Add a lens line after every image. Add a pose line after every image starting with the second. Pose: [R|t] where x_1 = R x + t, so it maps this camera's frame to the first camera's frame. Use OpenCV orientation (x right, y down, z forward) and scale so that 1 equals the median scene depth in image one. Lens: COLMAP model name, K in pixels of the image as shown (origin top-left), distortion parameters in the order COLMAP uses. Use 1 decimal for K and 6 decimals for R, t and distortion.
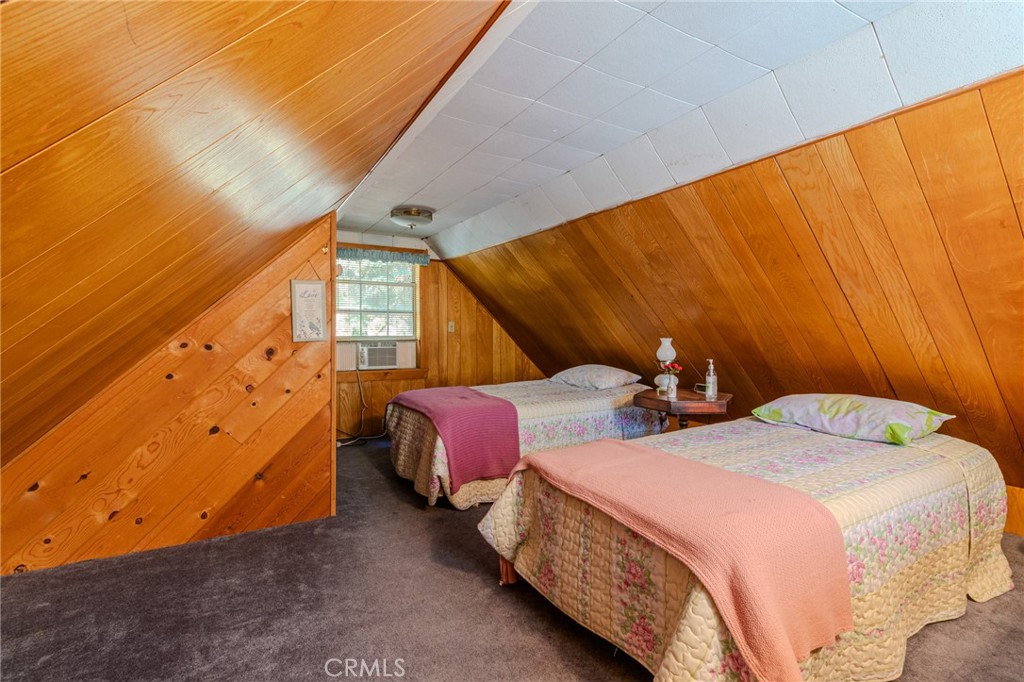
lens RADIAL K [[473.8, 0, 517.8], [0, 473.8, 340.0], [0, 0, 1]] dist [-0.002649, 0.001622]
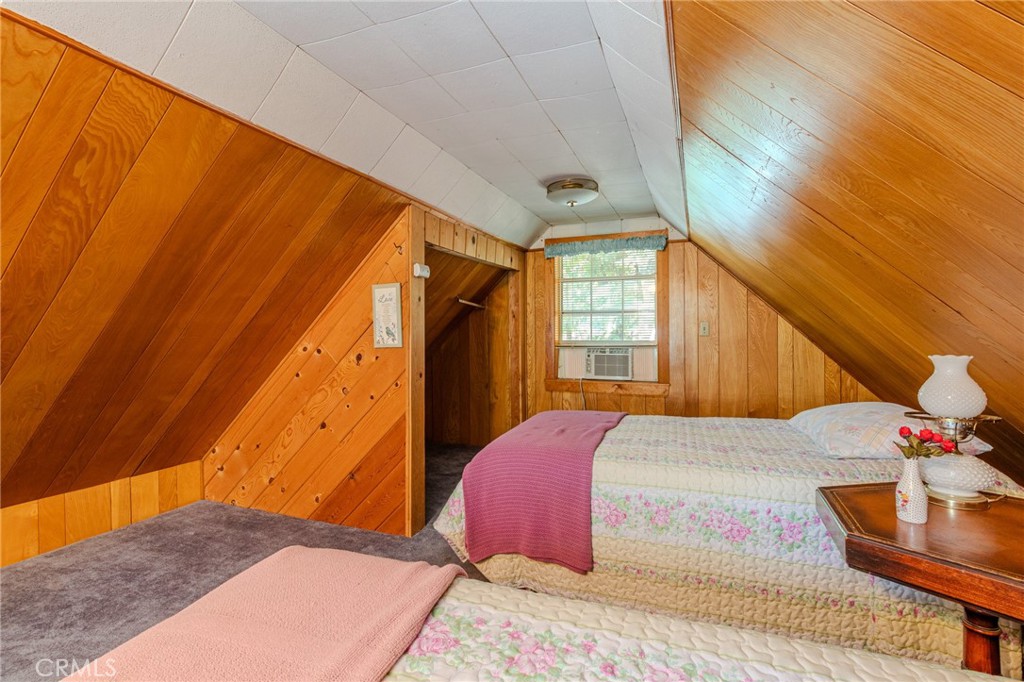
lens RADIAL K [[473.8, 0, 512.9], [0, 473.8, 337.1], [0, 0, 1]] dist [-0.002649, 0.001622]
pose [[0.619248, 0.002063, -0.785193, 0.406664], [-0.009872, 0.999938, -0.005159, -0.013442], [0.785134, 0.010946, 0.619230, 0.520387]]
